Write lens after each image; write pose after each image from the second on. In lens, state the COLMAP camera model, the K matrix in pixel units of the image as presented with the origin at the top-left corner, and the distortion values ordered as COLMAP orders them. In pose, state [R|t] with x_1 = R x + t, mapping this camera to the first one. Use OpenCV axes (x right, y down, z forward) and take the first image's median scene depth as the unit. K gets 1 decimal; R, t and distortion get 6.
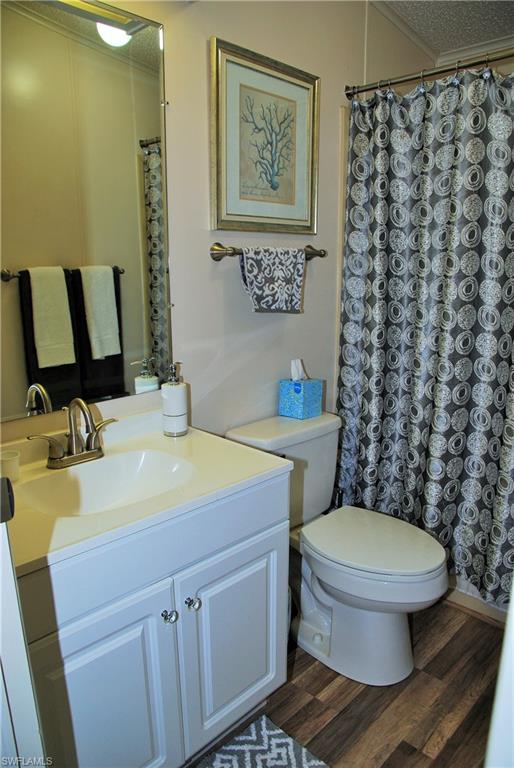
lens RADIAL K [[544.1, 0, 255.6], [0, 544.1, 392.9], [0, 0, 1]] dist [-0.128106, 0.072886]
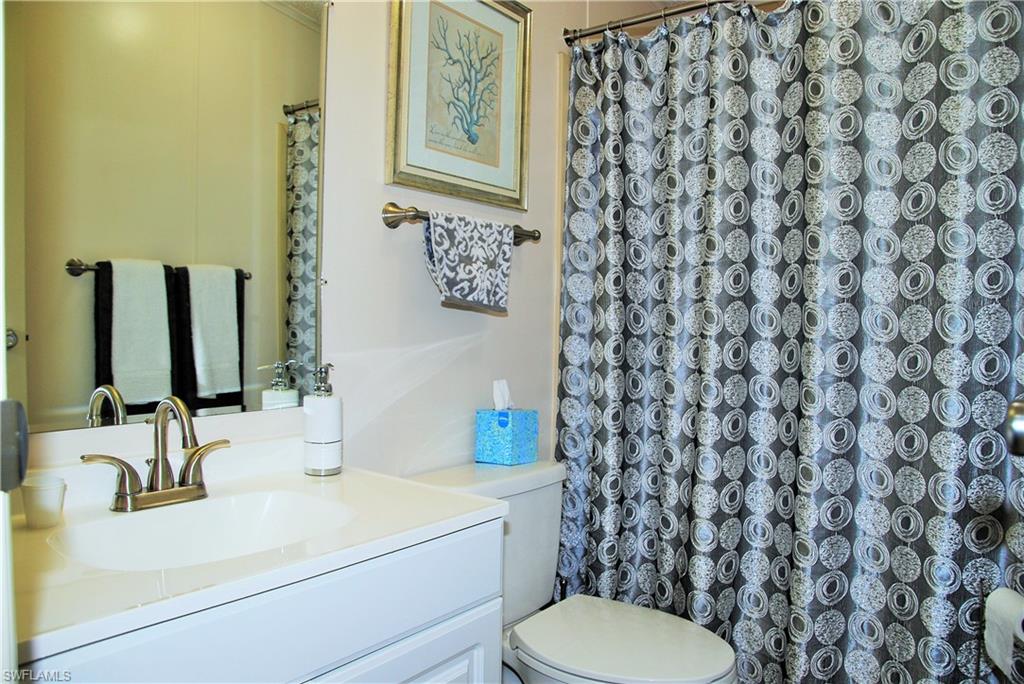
lens RADIAL K [[725.5, 0, 515.9], [0, 725.5, 352.2], [0, 0, 1]] dist [-0.128106, 0.072886]
pose [[0.991969, 0.014755, 0.125618, -0.023527], [0.009599, 0.981526, -0.191090, 0.083860], [-0.126117, 0.190761, 0.973501, 0.090257]]
